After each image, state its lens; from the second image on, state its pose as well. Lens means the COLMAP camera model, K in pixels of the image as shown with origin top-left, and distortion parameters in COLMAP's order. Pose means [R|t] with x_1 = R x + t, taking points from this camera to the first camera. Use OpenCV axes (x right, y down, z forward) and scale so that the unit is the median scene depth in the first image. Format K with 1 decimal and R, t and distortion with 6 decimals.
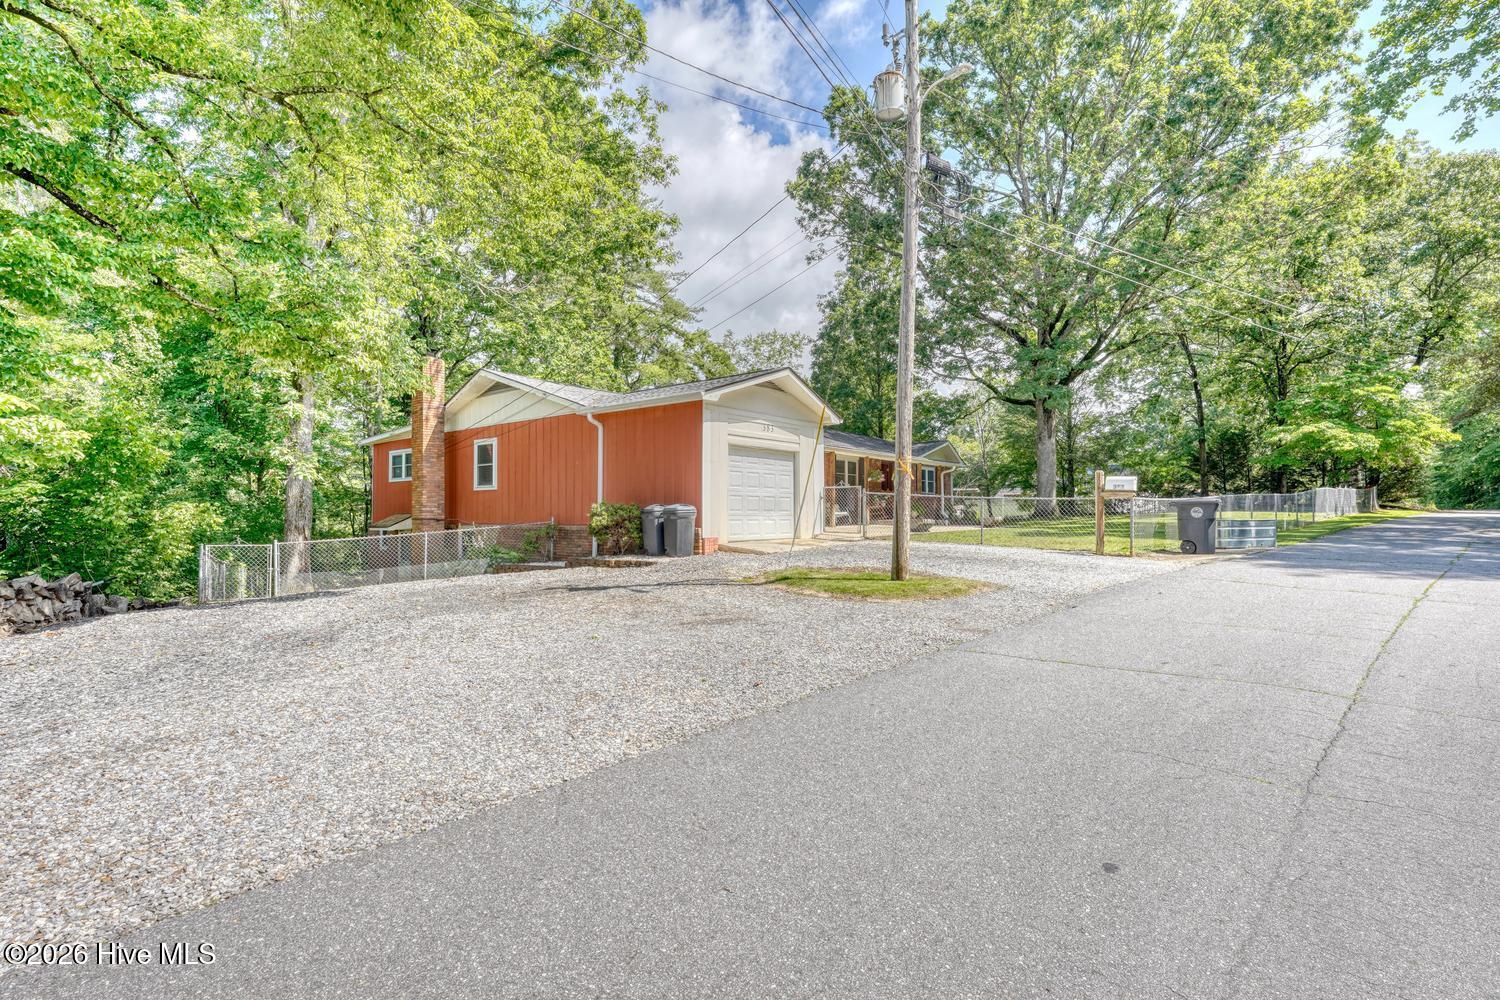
lens RADIAL K [[730.1, 0, 736.9], [0, 730.1, 490.6], [0, 0, 1]] dist [-0.005659, -0.001690]
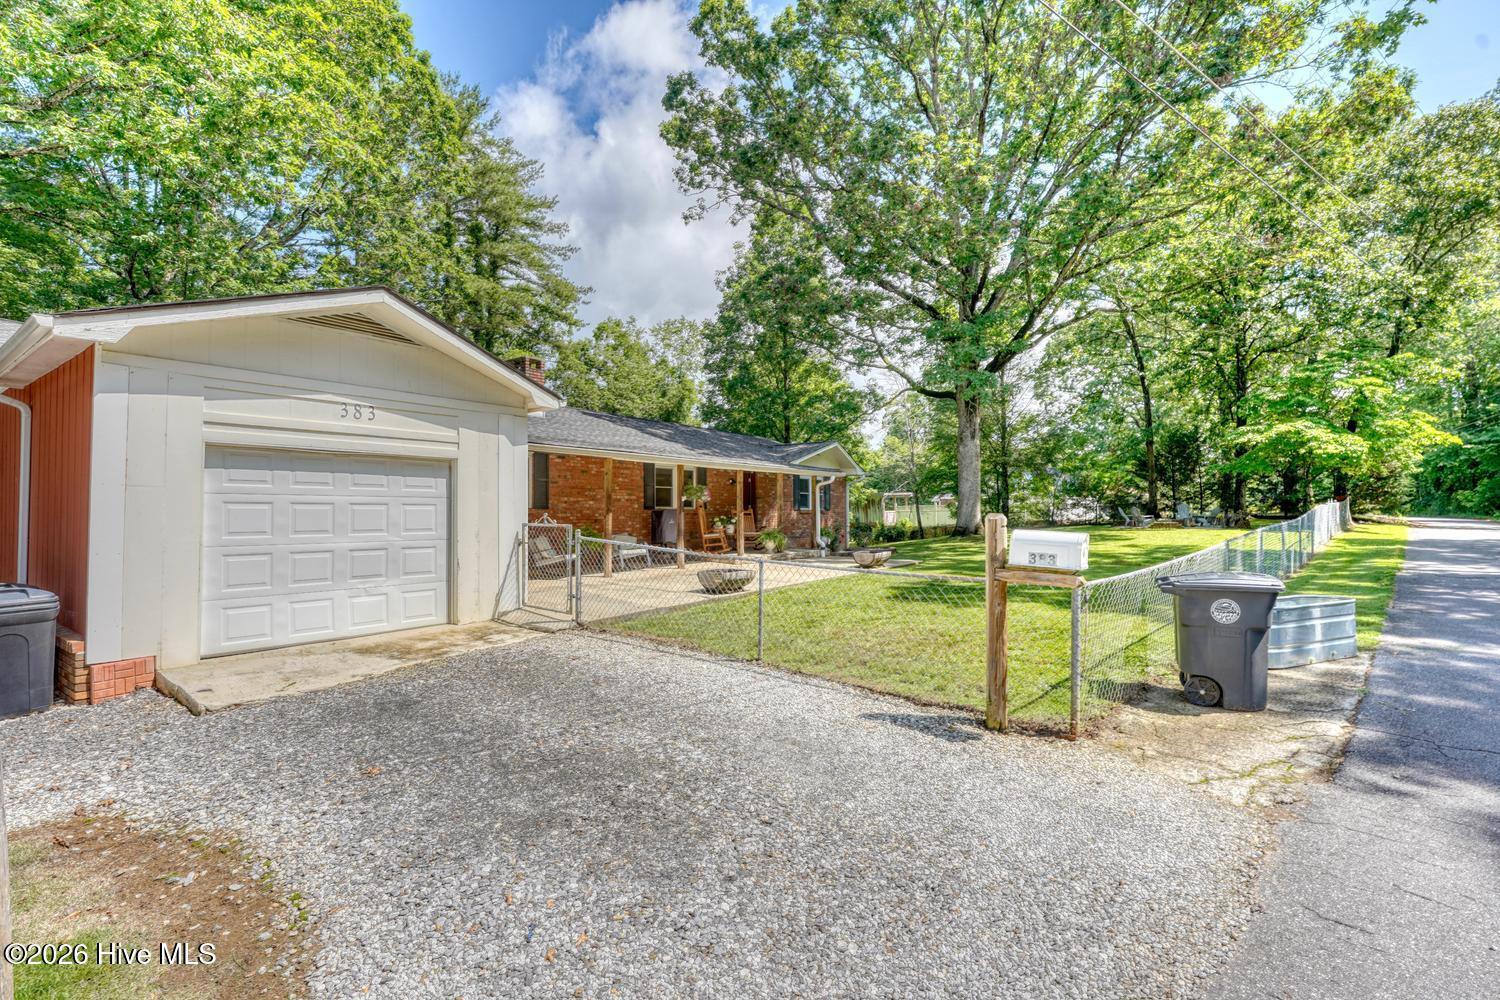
lens RADIAL K [[693.3, 0, 738.1], [0, 693.3, 491.5], [0, 0, 1]] dist [-0.013314, 0.001229]
pose [[0.998855, 0.000364, 0.047829, 0.121275], [-0.000558, 0.999992, 0.004052, -0.014767], [-0.047827, -0.004074, 0.998847, 0.225421]]
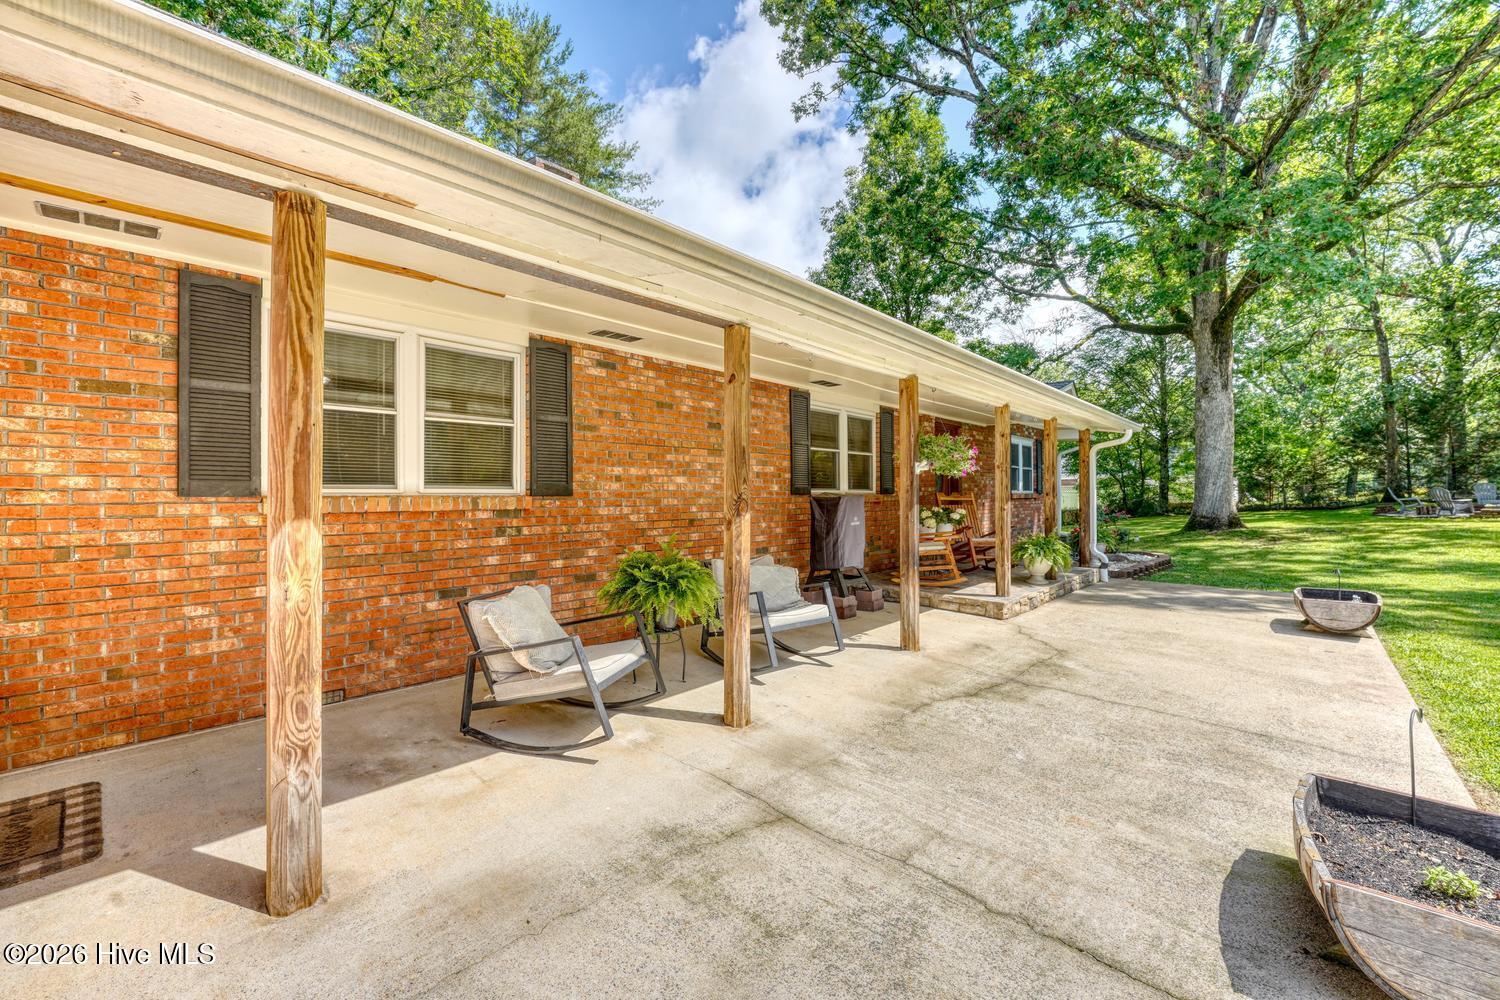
lens RADIAL K [[610.0, 0, 736.9], [0, 610.0, 495.5], [0, 0, 1]] dist [-0.025899, 0.000886]
pose [[0.997928, -0.003780, -0.064223, 0.079846], [0.006120, 0.999323, 0.036273, -0.008423], [0.064042, -0.036591, 0.997276, 0.475608]]
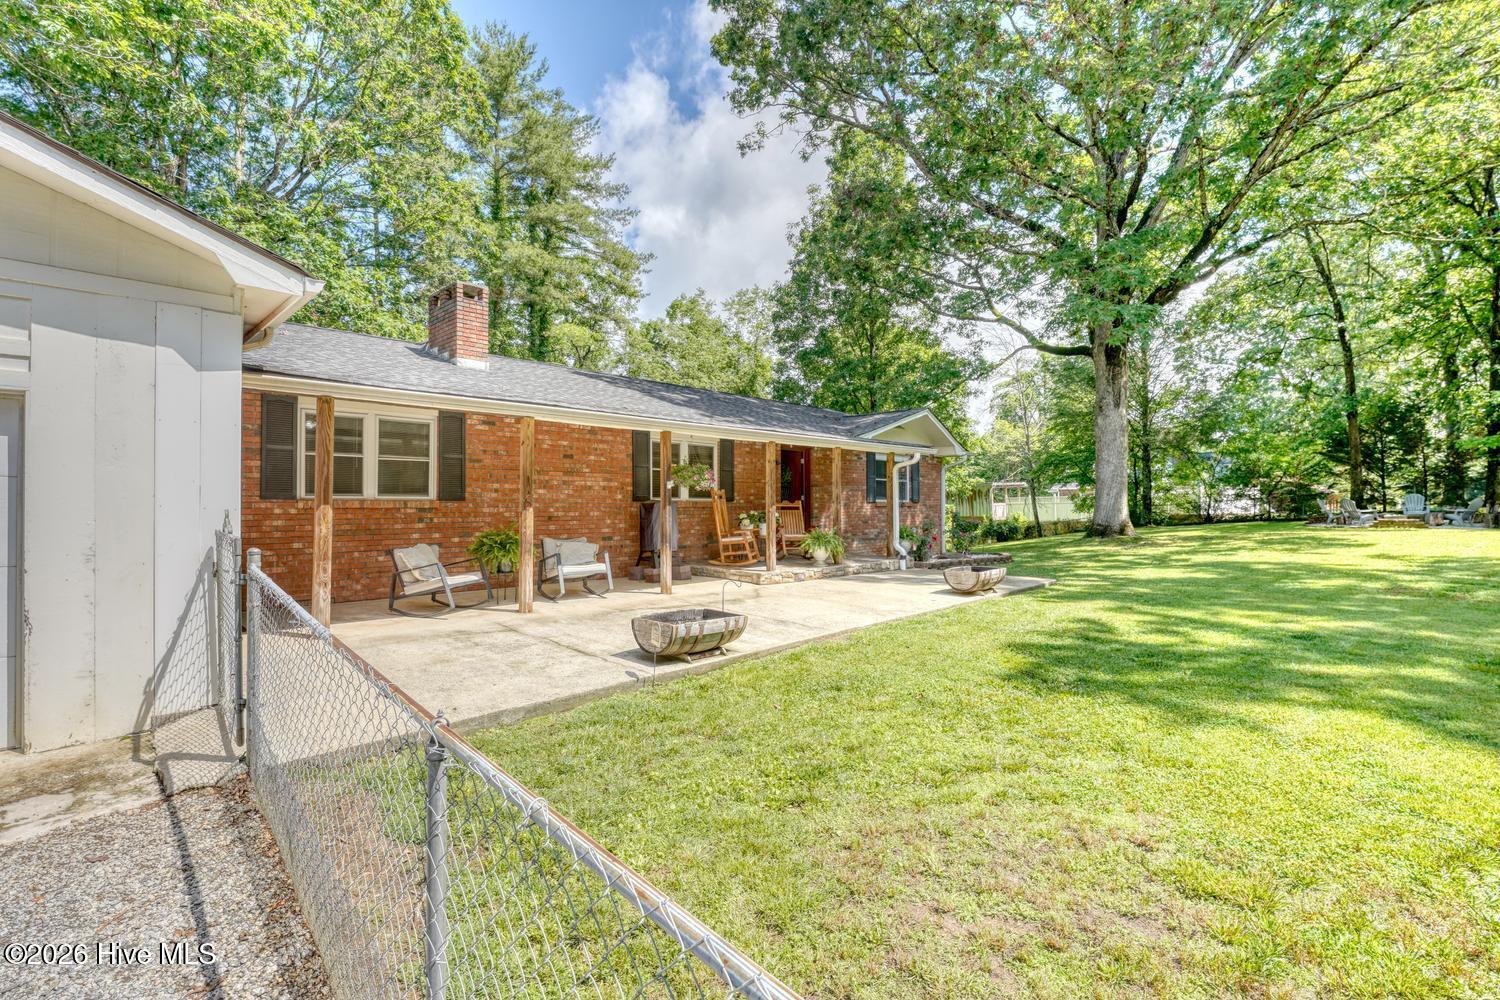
lens RADIAL K [[693.3, 0, 738.1], [0, 693.3, 491.3], [0, 0, 1]] dist [-0.013314, 0.001229]
pose [[0.995375, -0.002310, -0.096042, 0.156710], [0.003762, 0.999881, 0.014944, -0.010588], [0.095996, -0.015236, 0.995265, 0.365342]]
